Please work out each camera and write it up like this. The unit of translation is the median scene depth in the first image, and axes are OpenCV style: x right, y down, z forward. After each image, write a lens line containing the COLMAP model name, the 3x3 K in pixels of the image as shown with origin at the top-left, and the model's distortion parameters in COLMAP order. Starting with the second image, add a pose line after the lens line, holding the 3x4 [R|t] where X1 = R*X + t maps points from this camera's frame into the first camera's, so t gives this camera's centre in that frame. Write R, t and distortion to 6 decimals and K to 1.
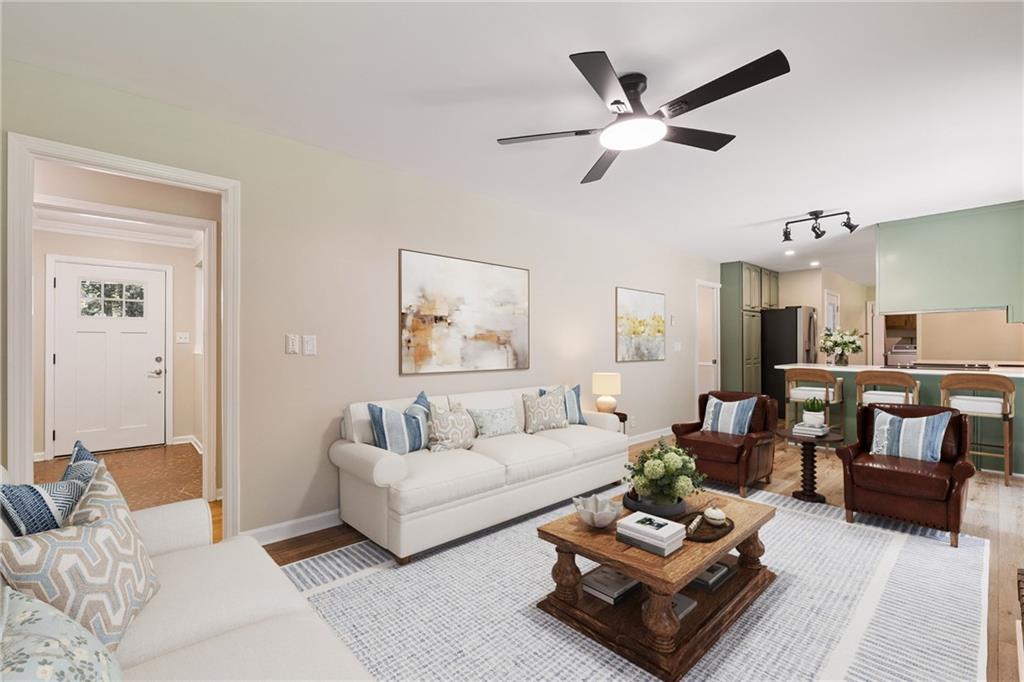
lens RADIAL K [[453.1, 0, 509.9], [0, 453.1, 344.6], [0, 0, 1]] dist [0.001395, 0.000129]
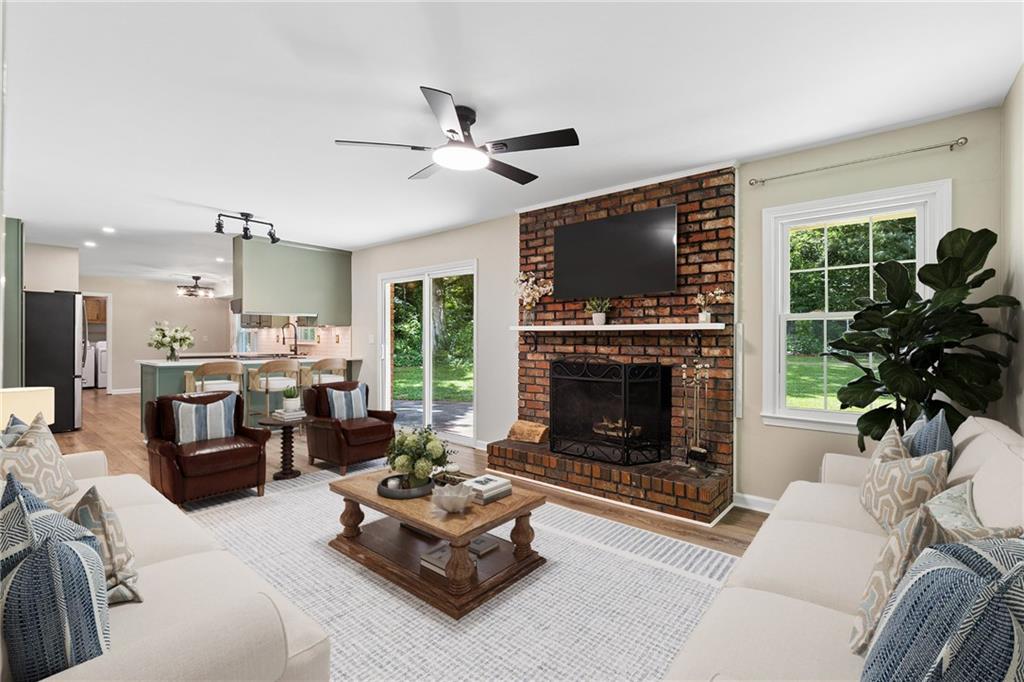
lens RADIAL K [[453.1, 0, 510.4], [0, 453.1, 341.4], [0, 0, 1]] dist [0.001395, 0.000129]
pose [[-0.132415, 0.000226, 0.991194, -0.461718], [-0.006596, 0.999978, -0.001110, 0.001870], [-0.991172, -0.006685, -0.132411, 0.532866]]
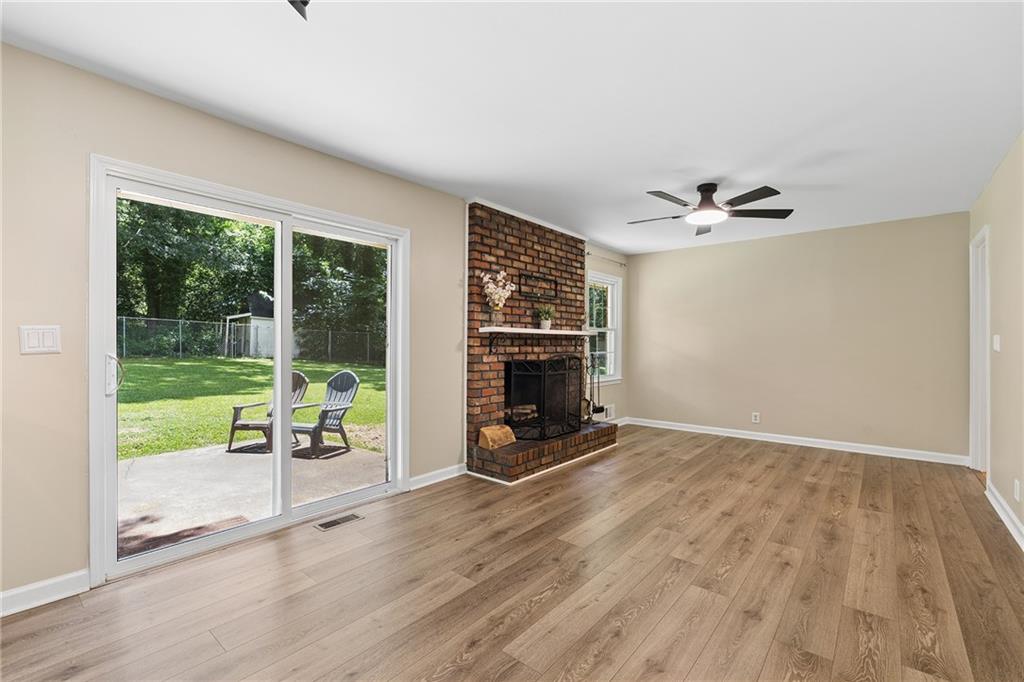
lens RADIAL K [[453.1, 0, 512.9], [0, 453.1, 339.5], [0, 0, 1]] dist [0.001395, 0.000129]
pose [[-0.990687, -0.006646, -0.135998, 0.257151], [-0.006212, 0.999974, -0.003610, -0.001973], [0.136018, -0.002732, -0.990703, 1.060177]]
